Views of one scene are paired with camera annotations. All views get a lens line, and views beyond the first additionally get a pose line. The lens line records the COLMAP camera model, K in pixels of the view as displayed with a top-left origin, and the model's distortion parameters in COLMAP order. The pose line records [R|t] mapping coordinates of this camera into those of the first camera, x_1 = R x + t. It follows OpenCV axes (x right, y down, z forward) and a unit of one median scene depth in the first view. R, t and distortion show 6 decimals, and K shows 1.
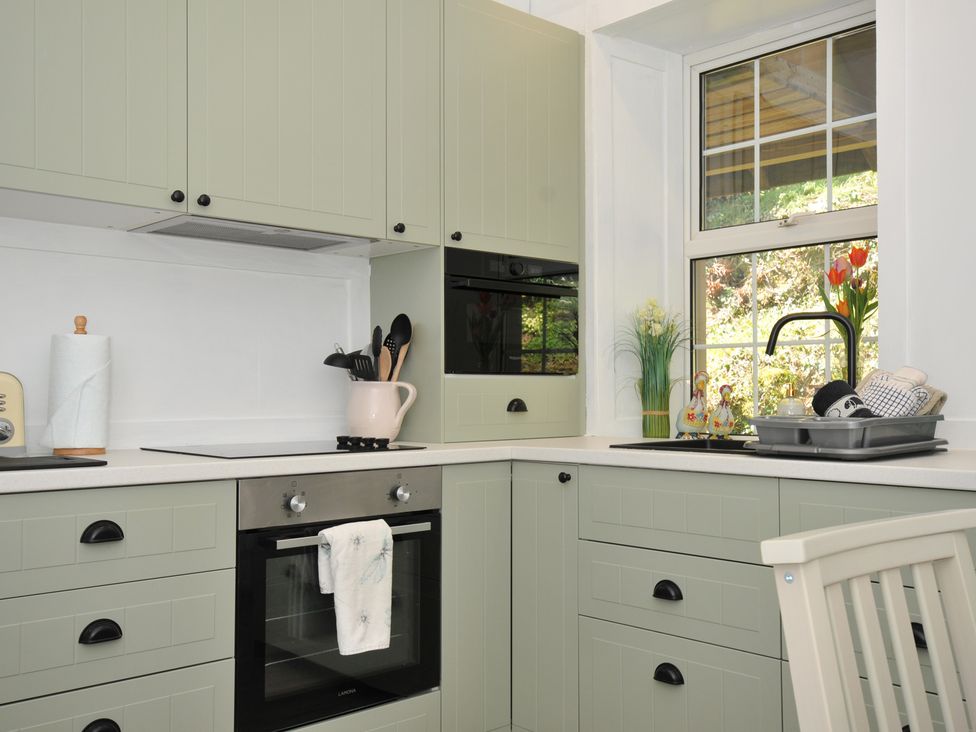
lens RADIAL K [[942.5, 0, 488.0], [0, 942.5, 366.0], [0, 0, 1]] dist [0.033484, -0.000335]
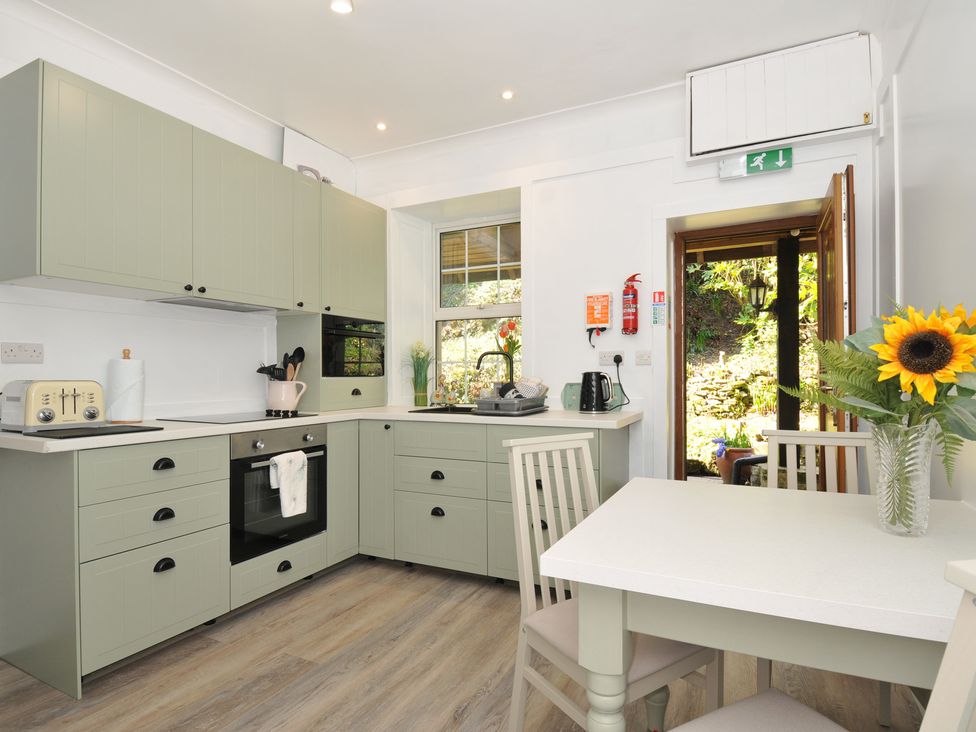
lens RADIAL K [[495.1, 0, 487.6], [0, 495.1, 375.1], [0, 0, 1]] dist [-0.002985, -0.003474]
pose [[0.938911, -0.000776, 0.344159, -0.079608], [-0.006516, 0.999778, 0.020032, -0.020052], [-0.344098, -0.021051, 0.938698, -0.112050]]
